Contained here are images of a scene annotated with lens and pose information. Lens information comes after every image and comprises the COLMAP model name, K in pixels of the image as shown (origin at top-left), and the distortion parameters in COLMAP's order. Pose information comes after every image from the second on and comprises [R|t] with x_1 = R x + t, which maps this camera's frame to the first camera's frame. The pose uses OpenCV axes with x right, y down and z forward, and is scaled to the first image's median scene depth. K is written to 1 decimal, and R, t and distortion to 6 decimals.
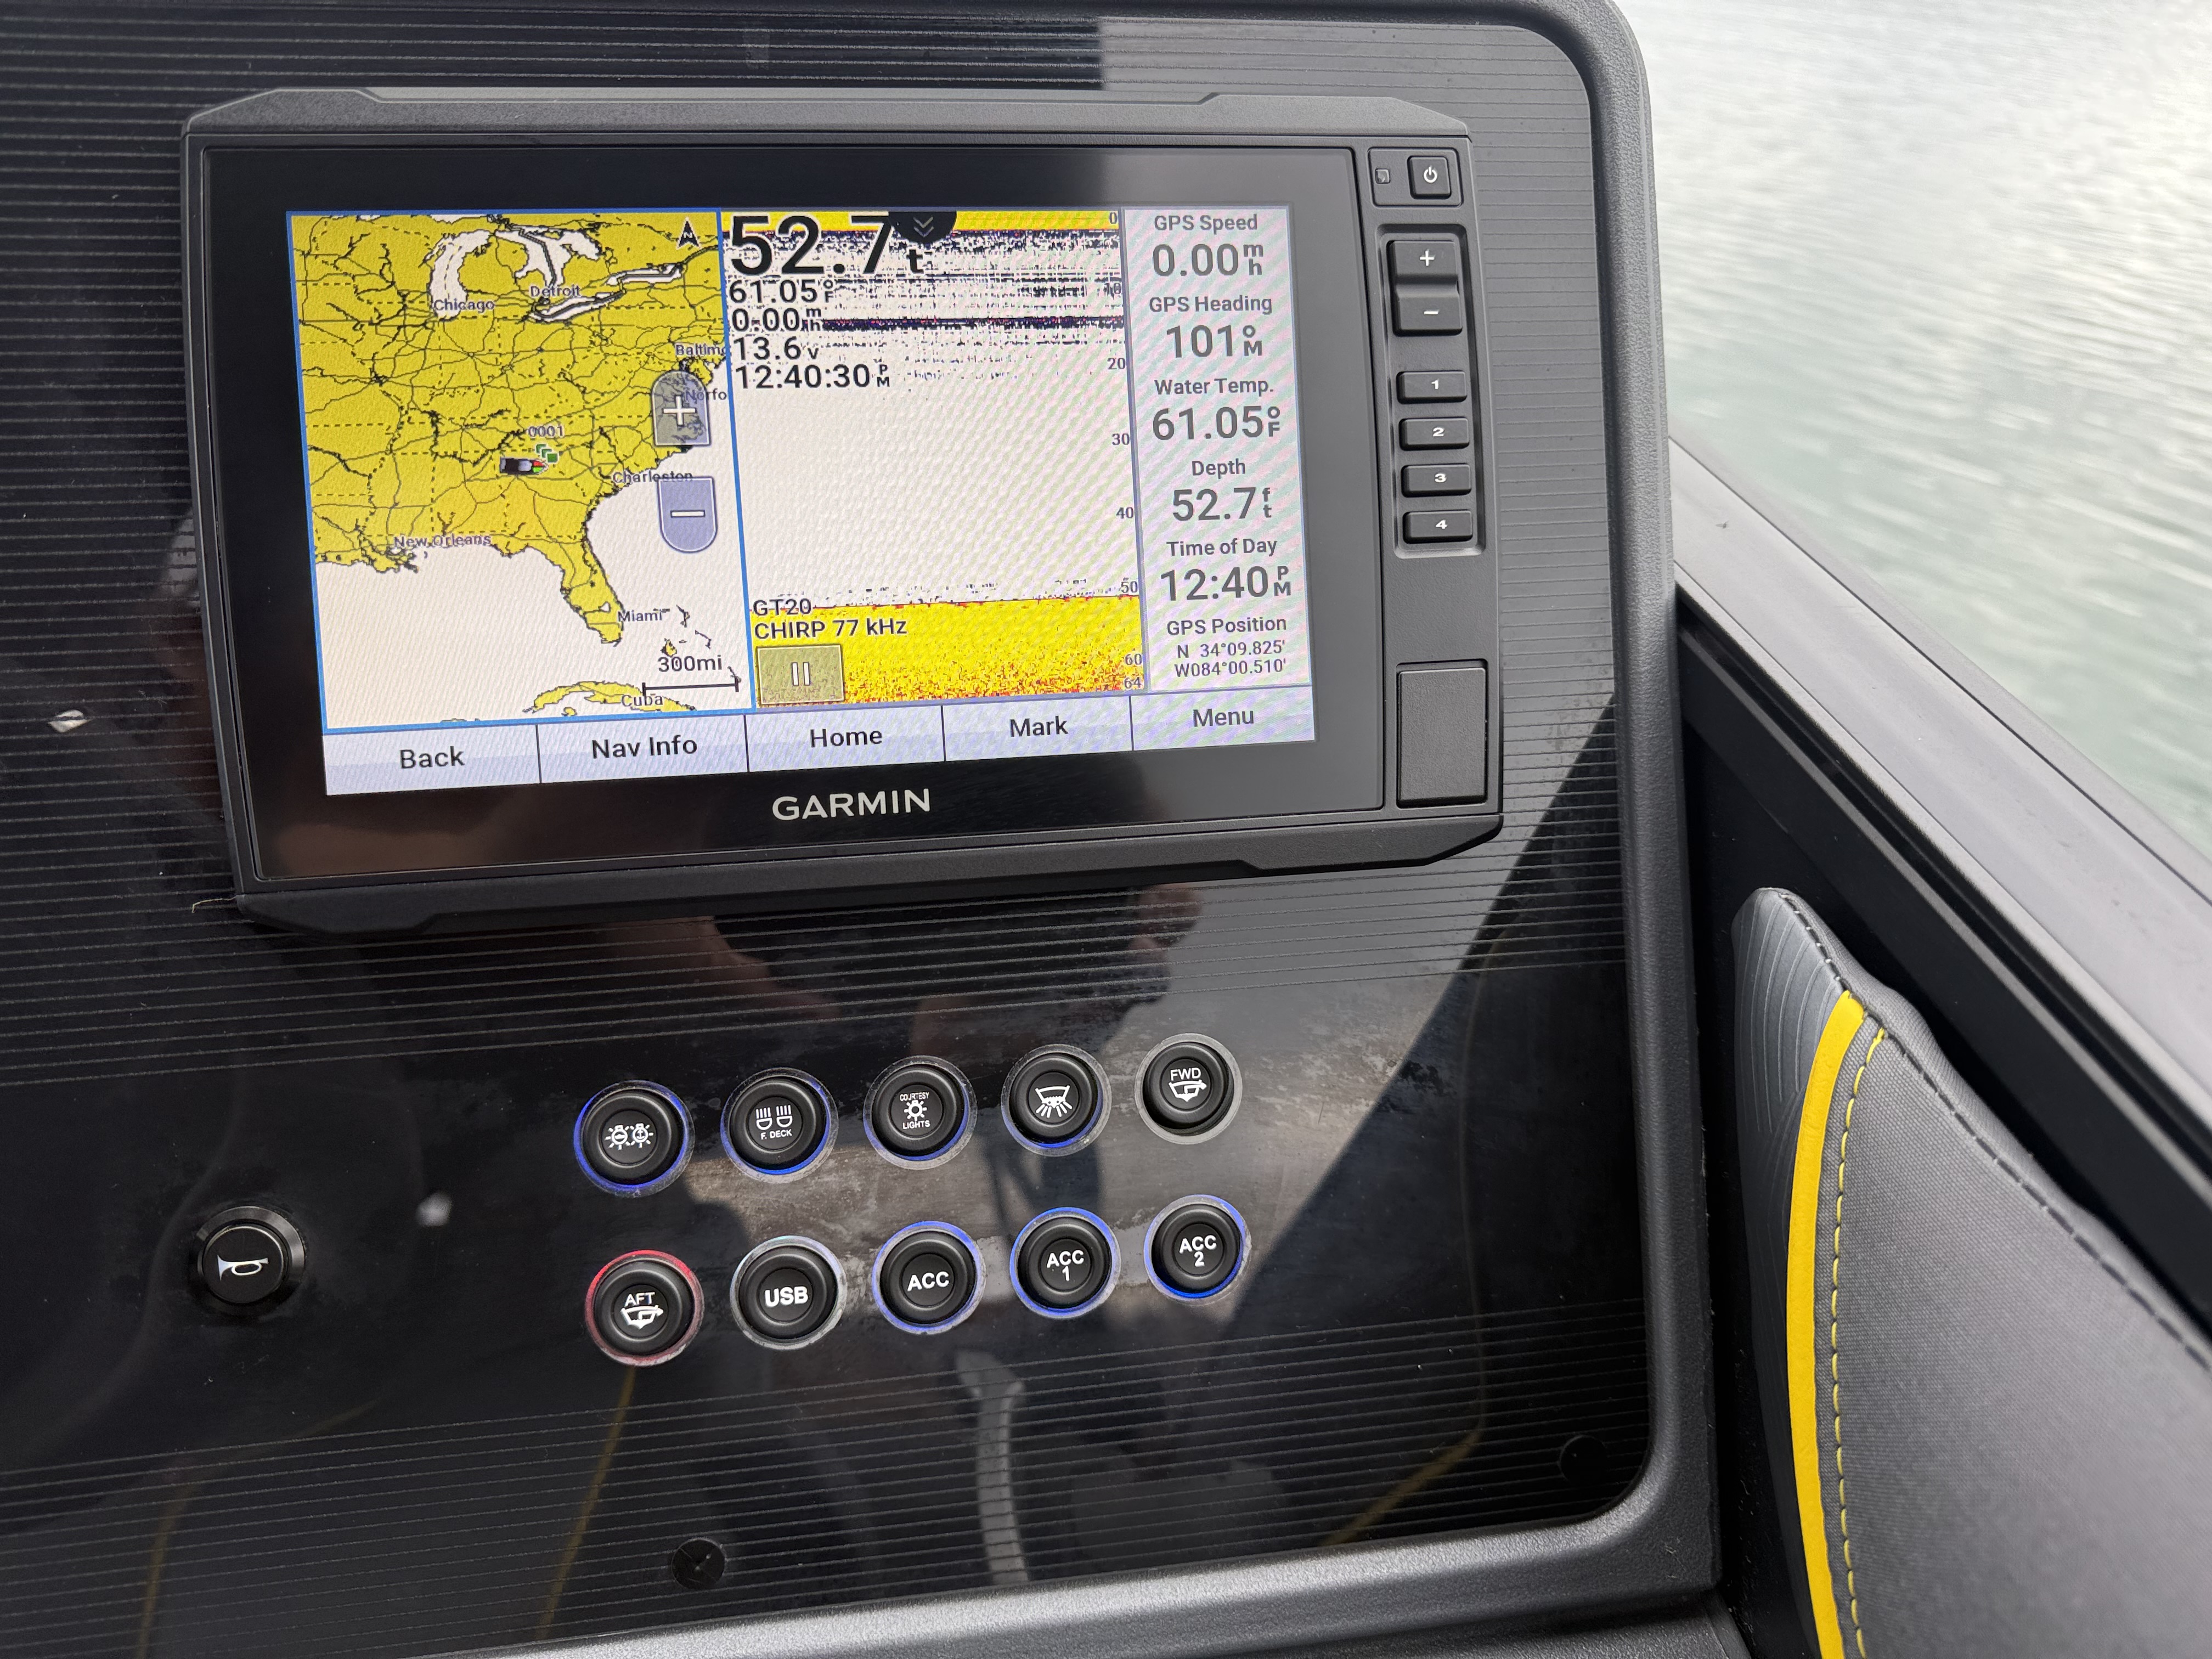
lens RADIAL K [[1552.0, 0, 1099.6], [0, 1552.0, 830.3], [0, 0, 1]] dist [-0.002788, -0.002085]
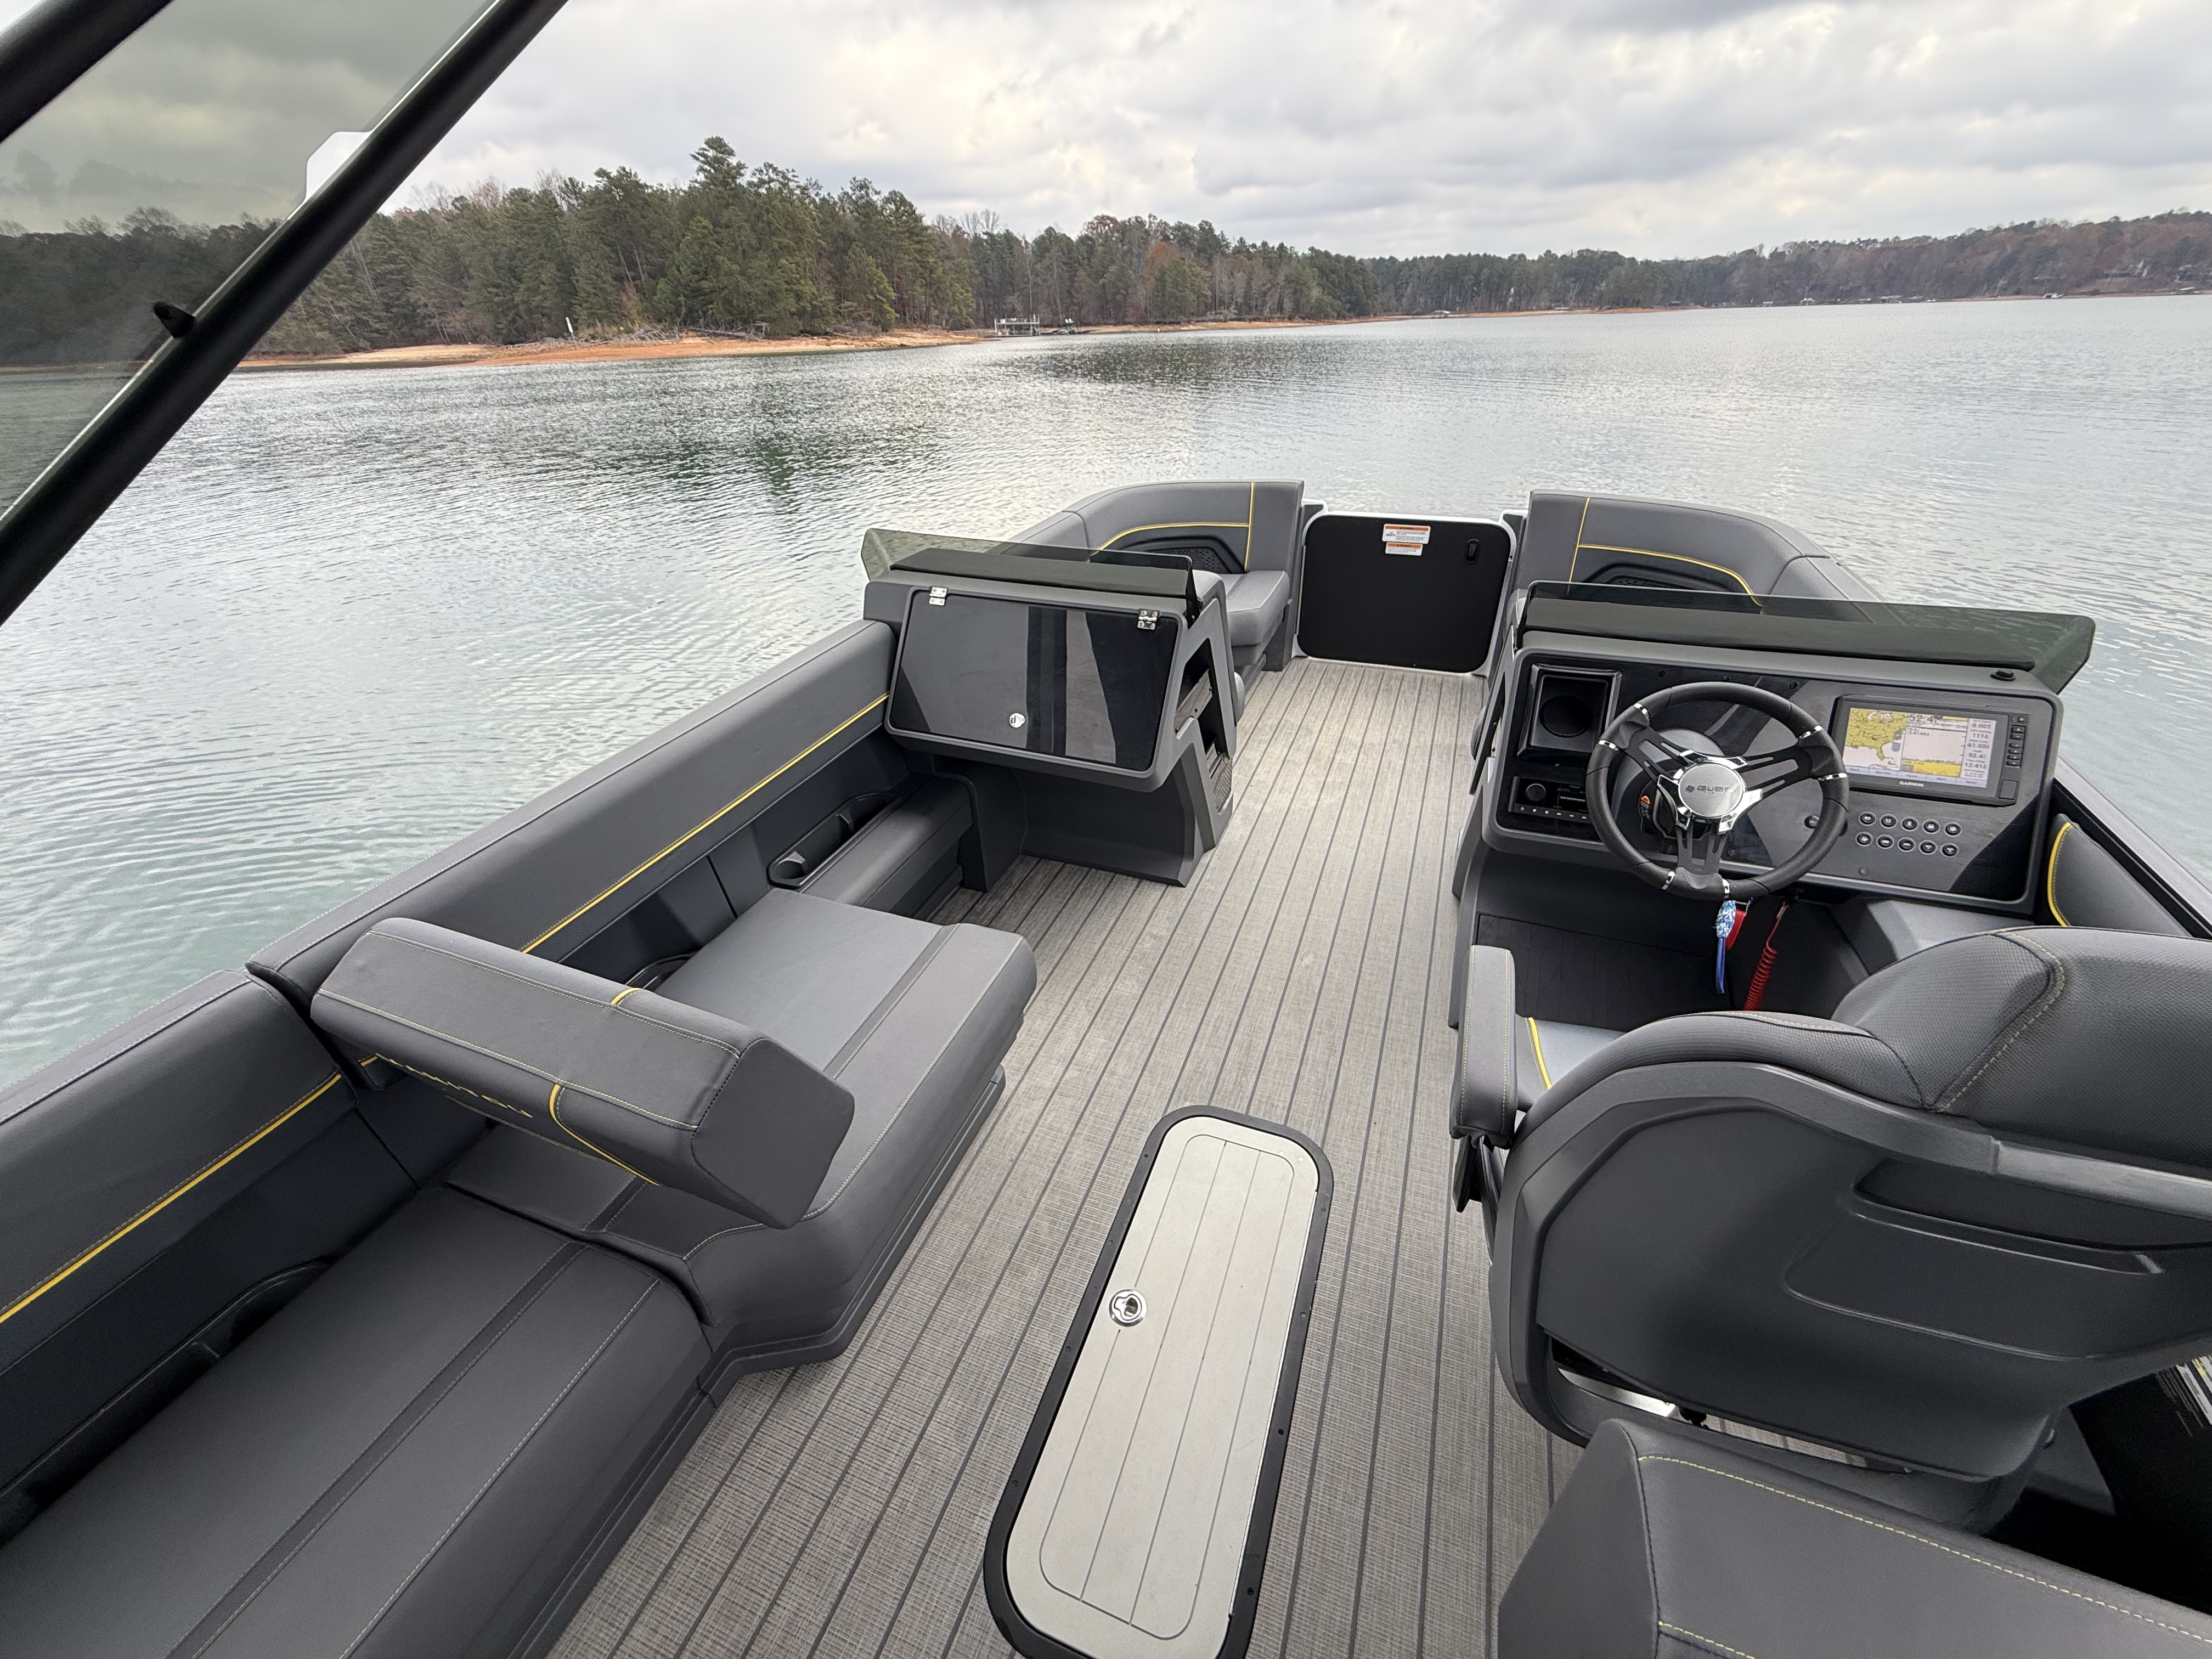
lens RADIAL K [[884.8, 0, 1101.9], [0, 884.8, 823.1], [0, 0, 1]] dist [0.000186, 0.000104]
pose [[0.864952, 0.196302, -0.461870, -1.683985], [-0.230955, 0.972777, -0.019068, 1.278085], [0.445554, 0.123164, 0.886743, -5.106123]]
